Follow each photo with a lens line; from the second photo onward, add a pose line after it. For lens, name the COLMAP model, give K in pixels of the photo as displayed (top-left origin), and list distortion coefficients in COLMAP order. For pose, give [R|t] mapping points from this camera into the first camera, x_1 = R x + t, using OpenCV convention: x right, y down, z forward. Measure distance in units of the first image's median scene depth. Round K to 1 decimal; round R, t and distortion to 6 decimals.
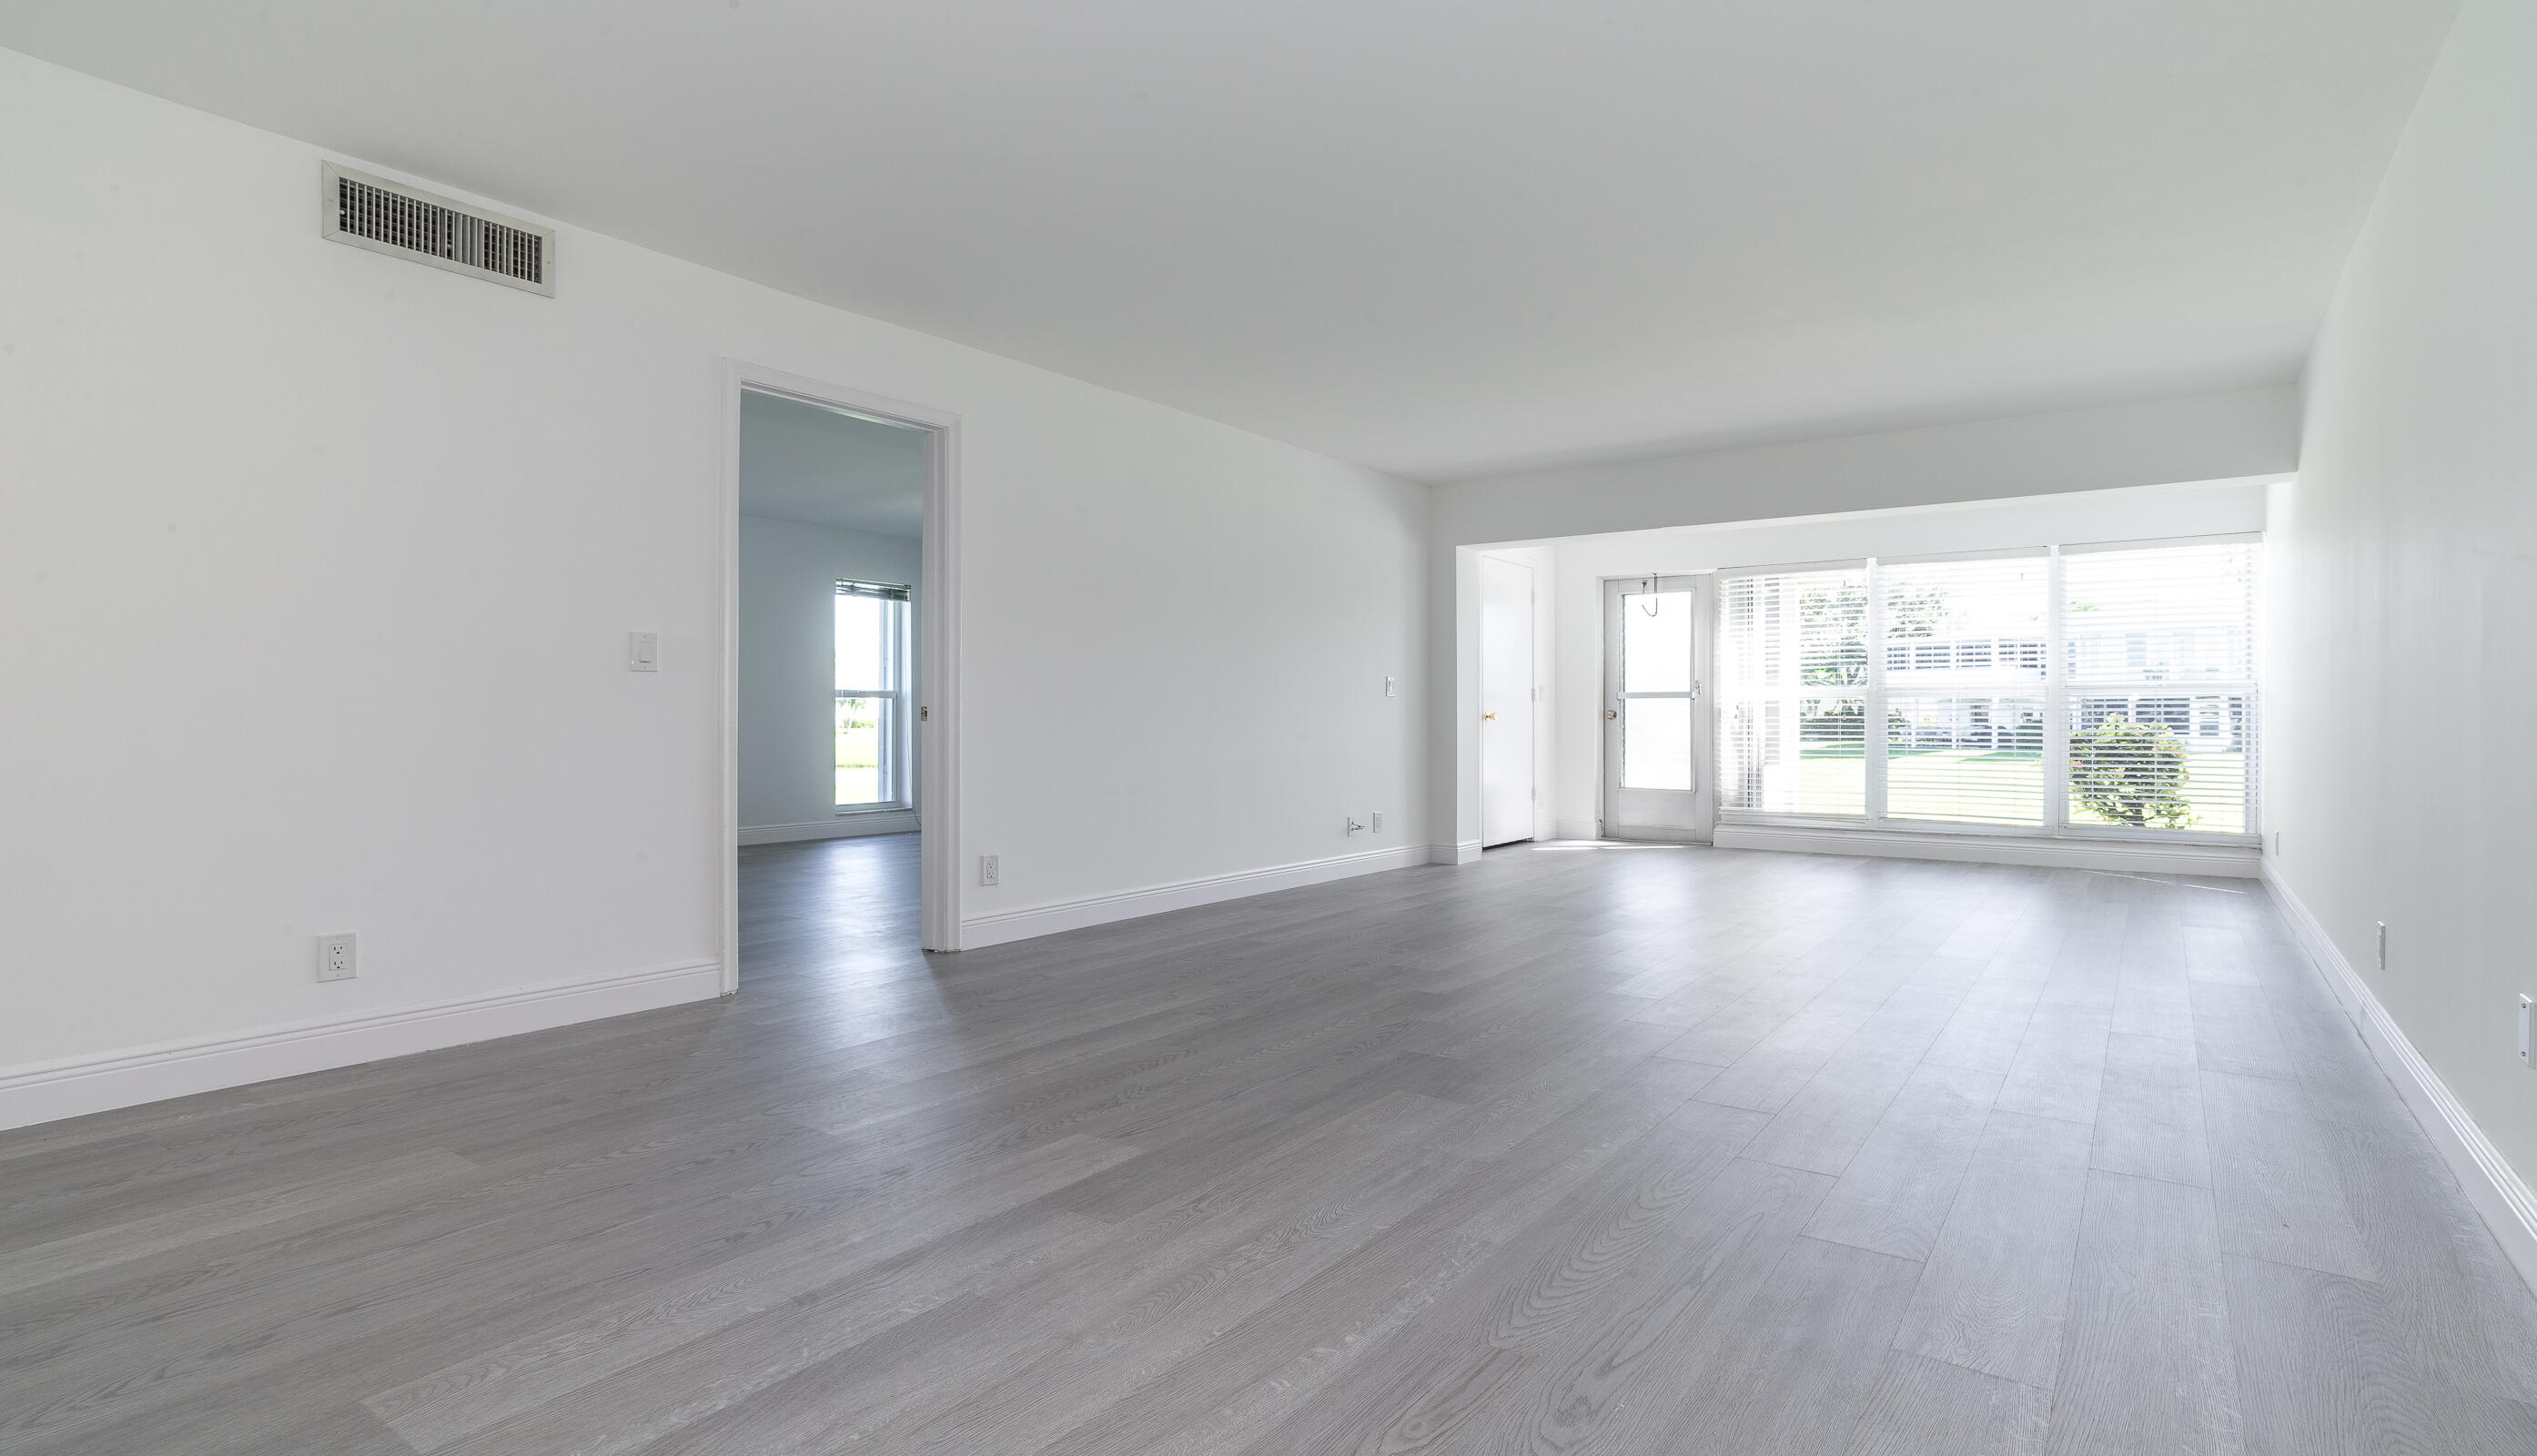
lens RADIAL K [[1265.6, 0, 1228.1], [0, 1265.6, 694.1], [0, 0, 1]] dist [-0.015252, 0.002232]
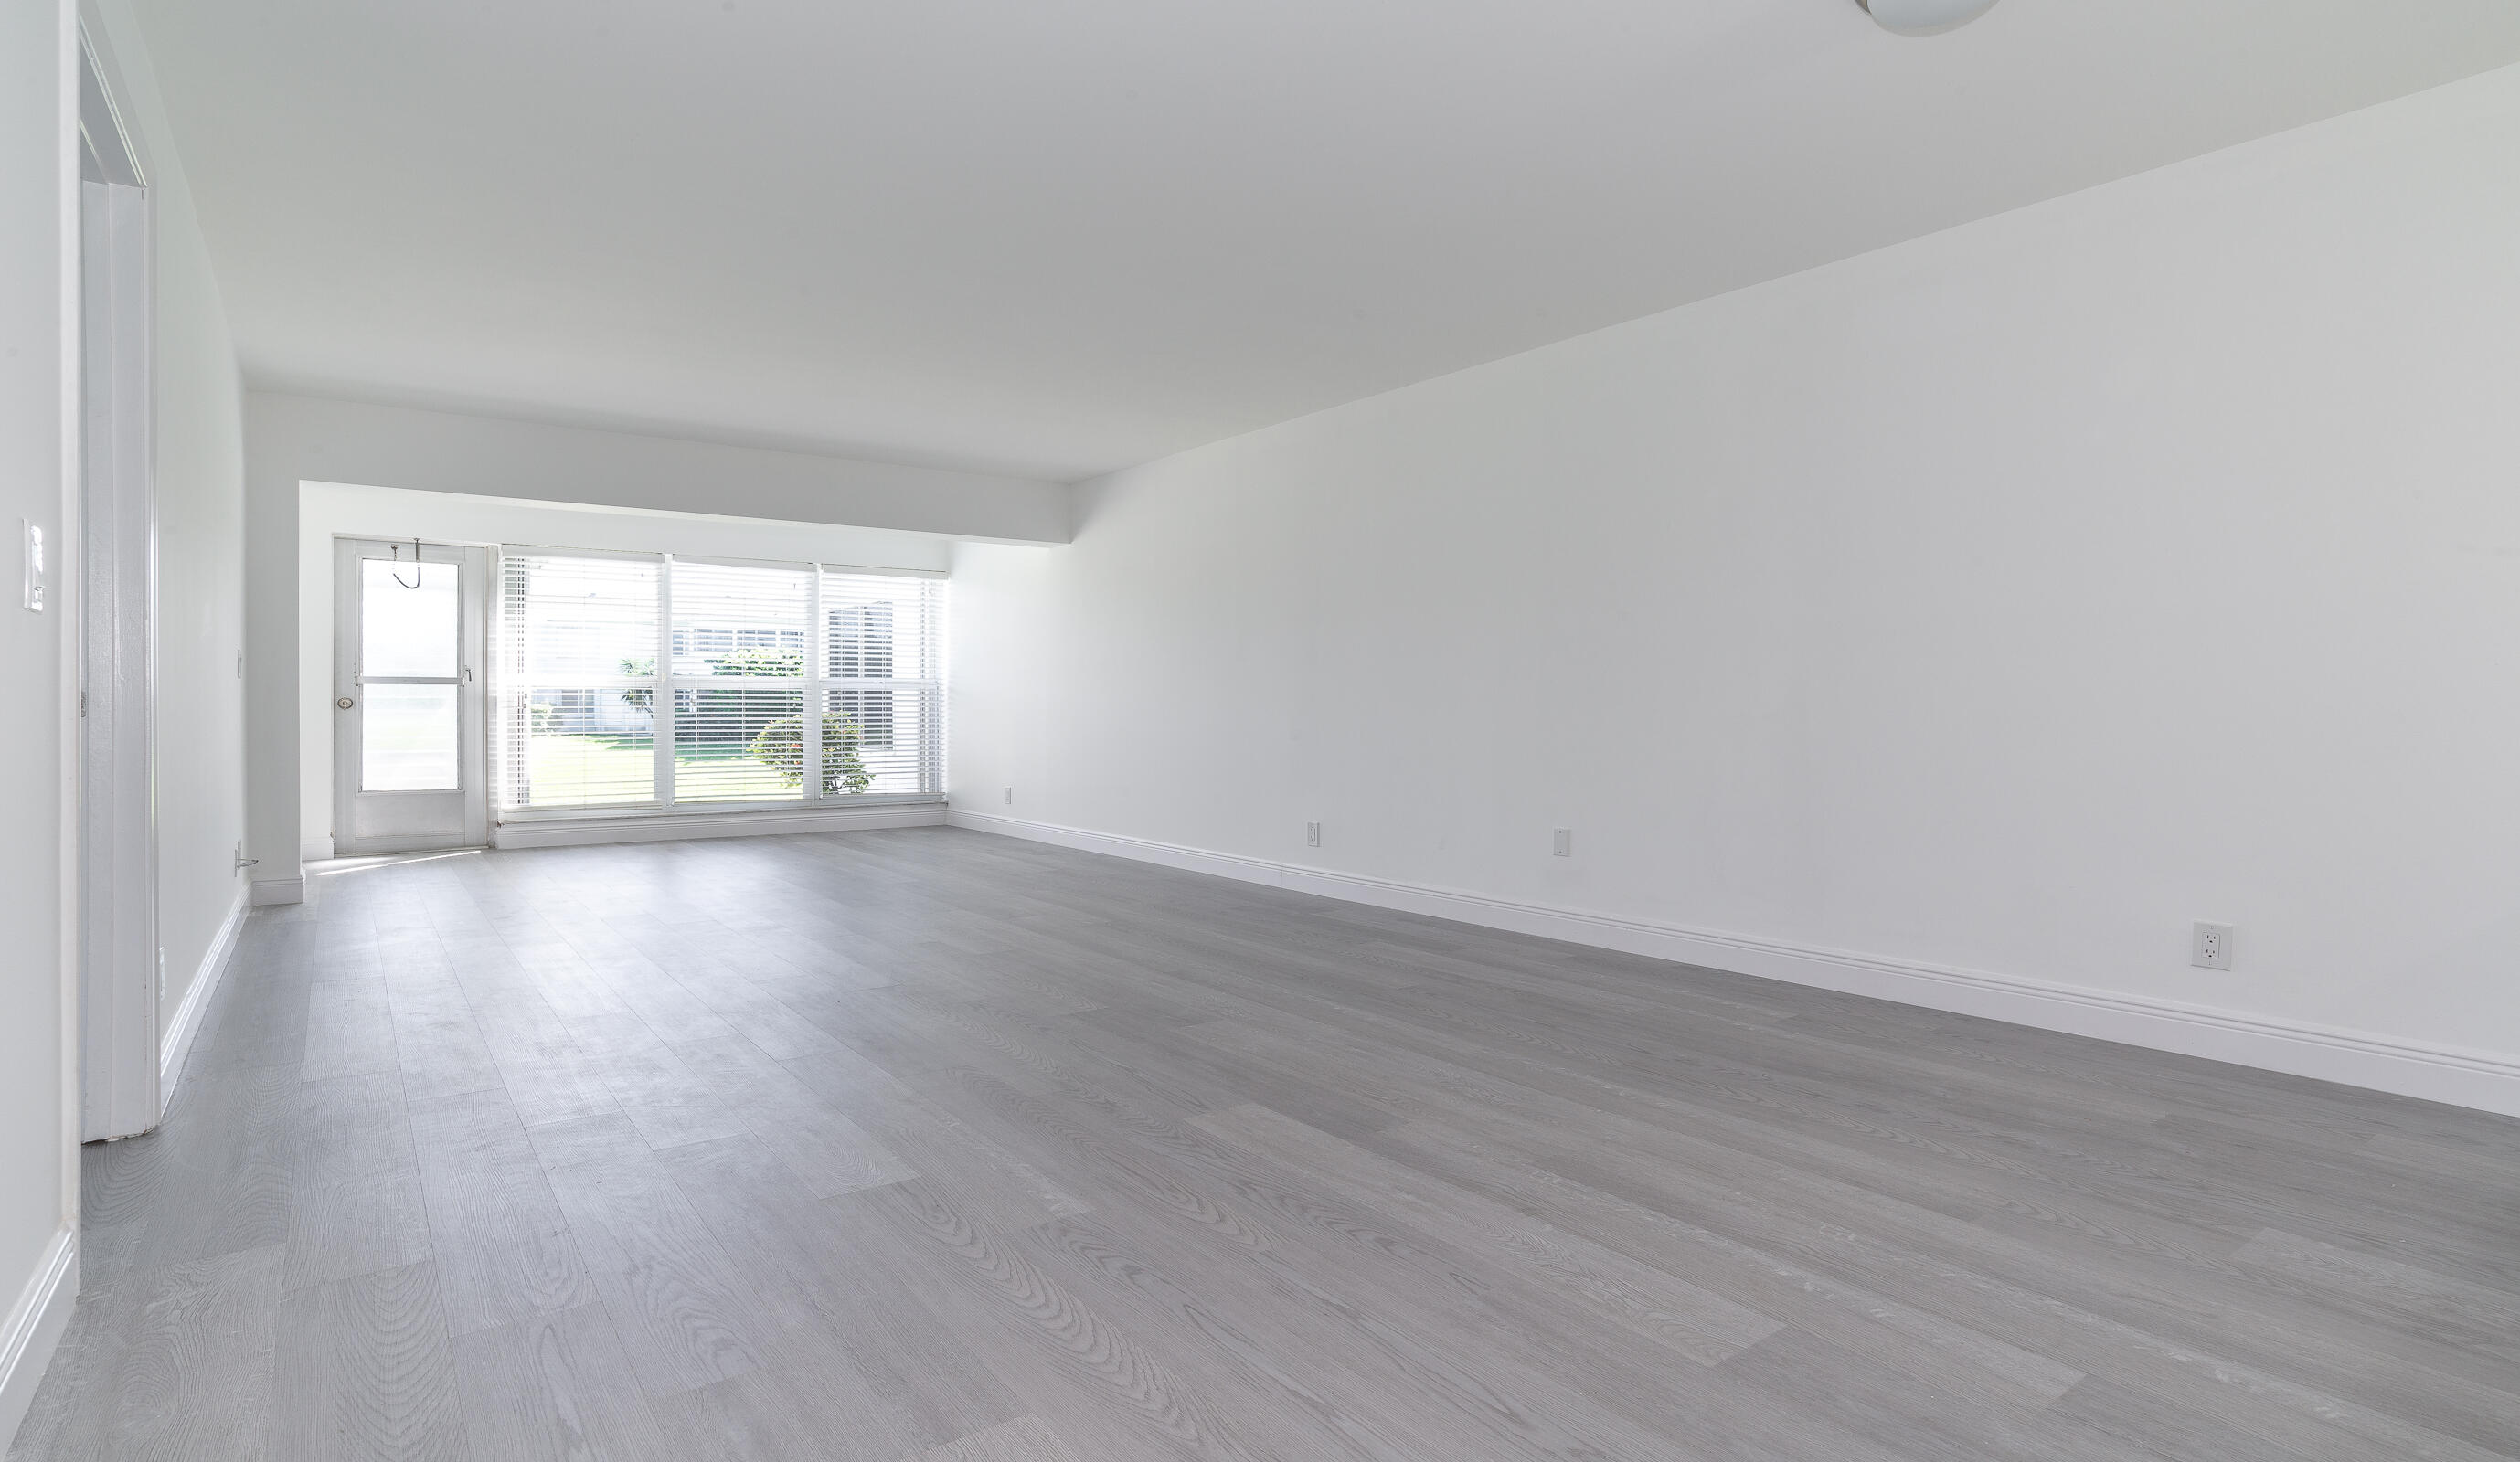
lens RADIAL K [[1258.8, 0, 1323.1], [0, 1258.8, 701.3], [0, 0, 1]] dist [-0.020745, -0.000826]
pose [[0.255214, 0.004700, 0.966873, -0.351705], [-0.021381, 0.999771, 0.000784, 0.000903], [-0.966648, -0.020873, 0.255256, 0.206618]]
